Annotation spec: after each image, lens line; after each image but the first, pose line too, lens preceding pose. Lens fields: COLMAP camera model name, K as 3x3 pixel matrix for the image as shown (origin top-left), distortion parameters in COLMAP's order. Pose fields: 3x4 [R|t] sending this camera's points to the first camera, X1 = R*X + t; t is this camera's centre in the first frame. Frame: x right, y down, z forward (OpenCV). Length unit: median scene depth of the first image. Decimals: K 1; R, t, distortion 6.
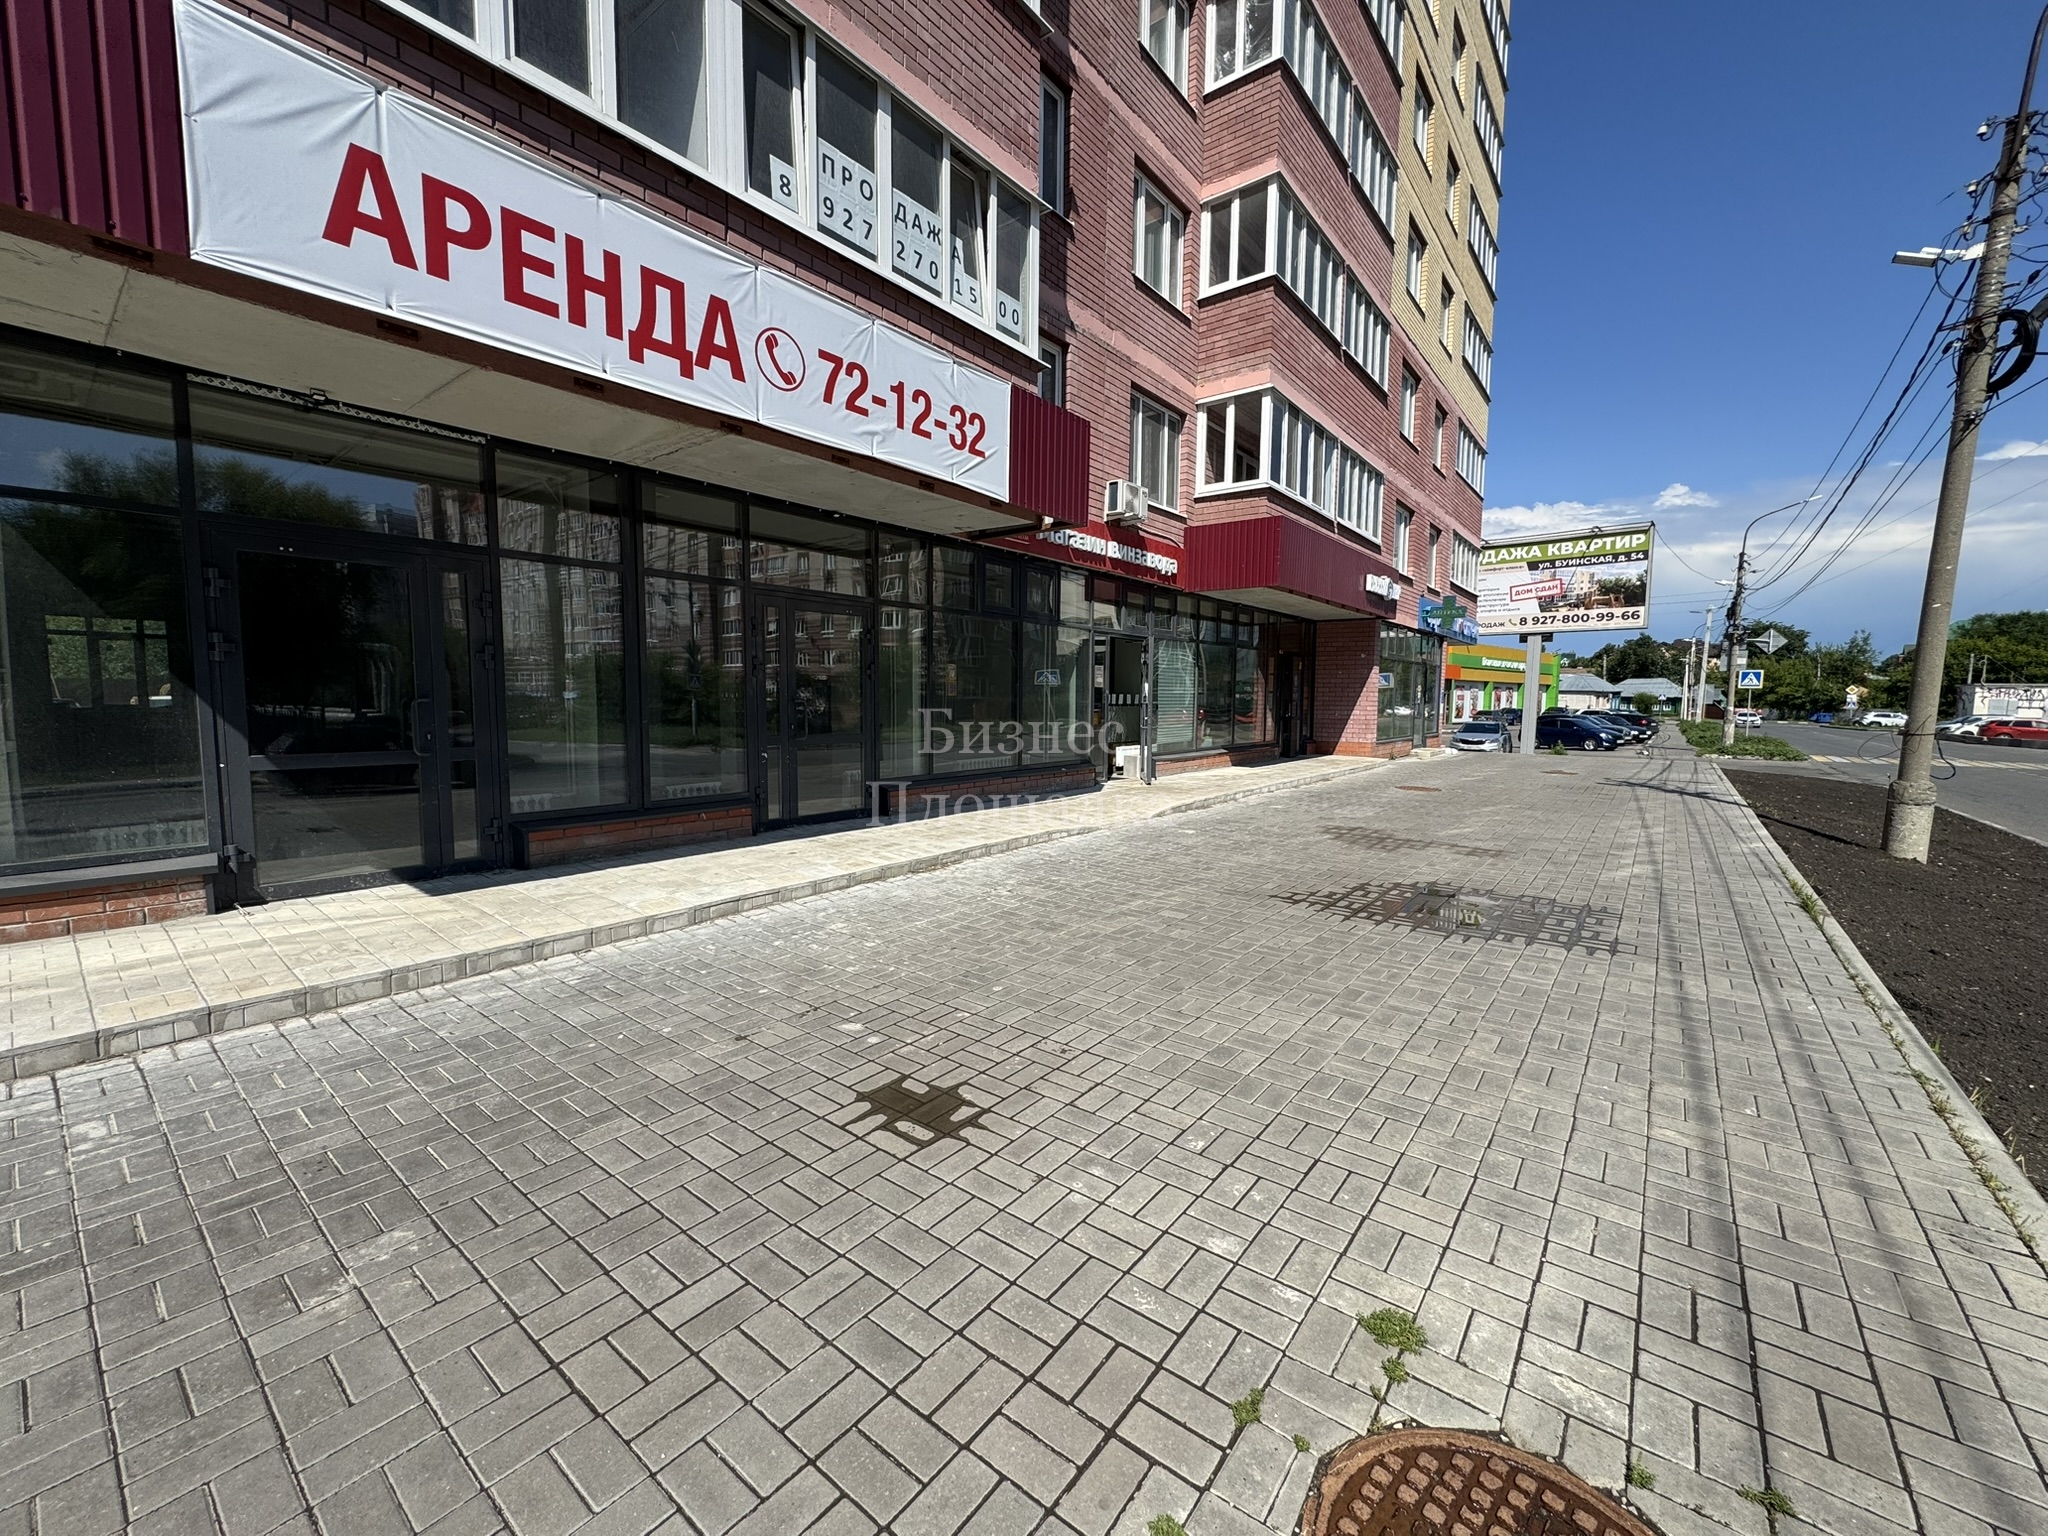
lens RADIAL K [[812.9, 0, 1021.3], [0, 812.9, 770.2], [0, 0, 1]] dist [-0.002852, 0.000899]
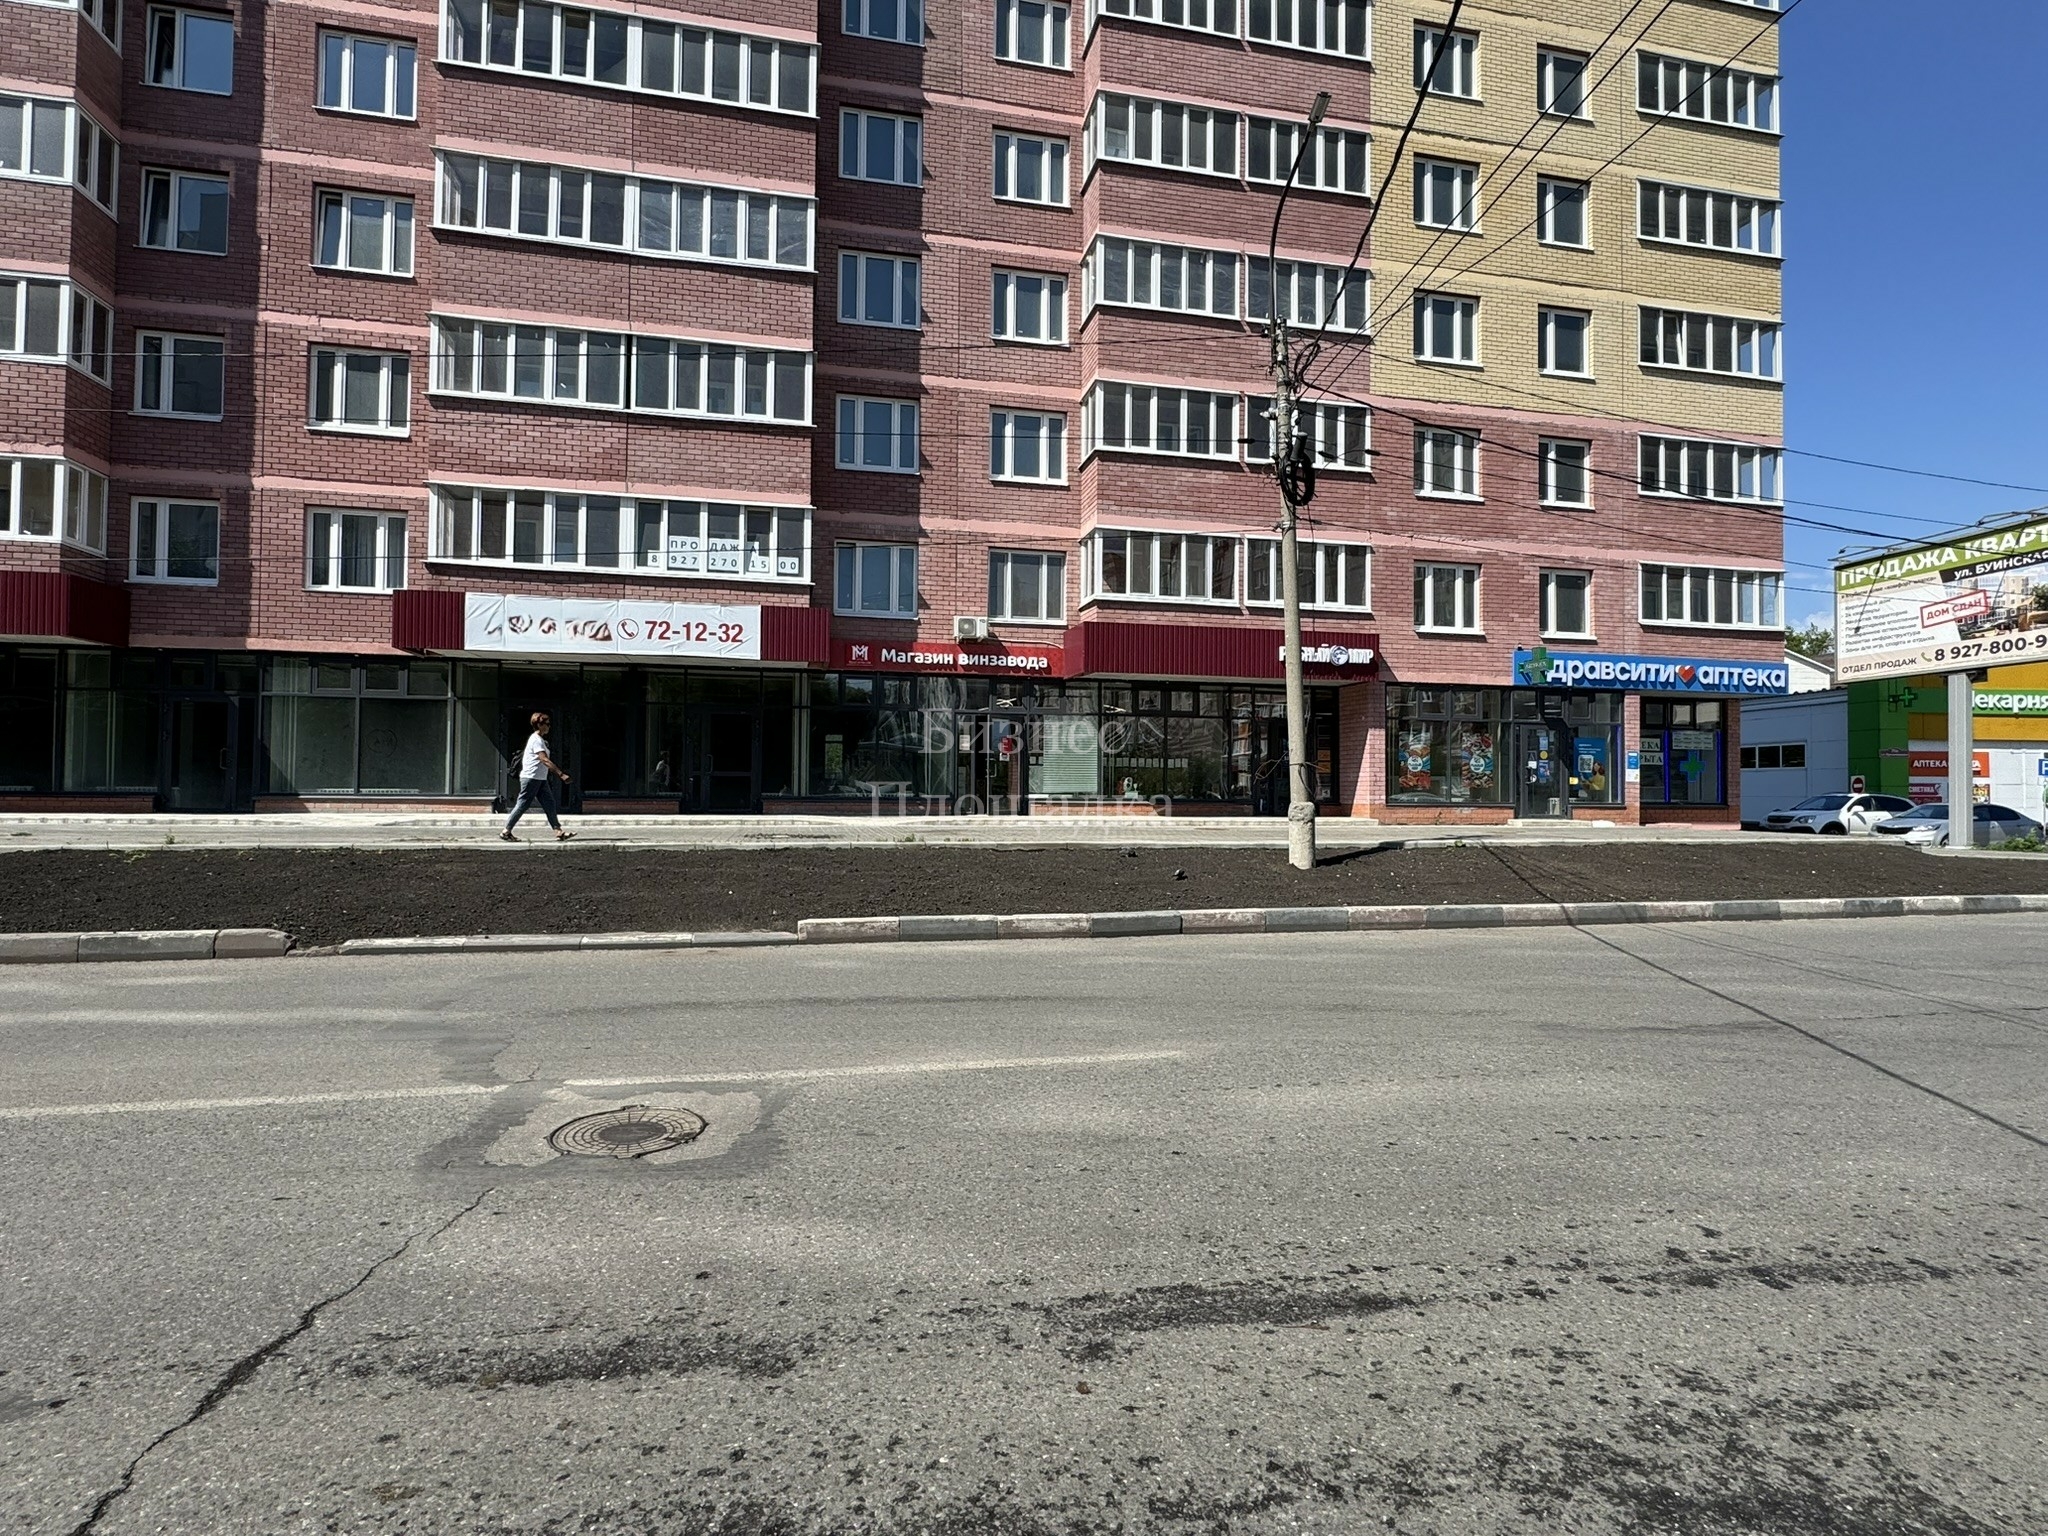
lens RADIAL K [[1048.0, 0, 1031.7], [0, 1048.0, 765.4], [0, 0, 1]] dist [-0.001605, -0.000055]
pose [[0.773253, -0.016991, -0.633869, 1.413043], [-0.060126, 0.993172, -0.099968, 0.110597], [0.631240, 0.115413, 0.766952, -0.387766]]
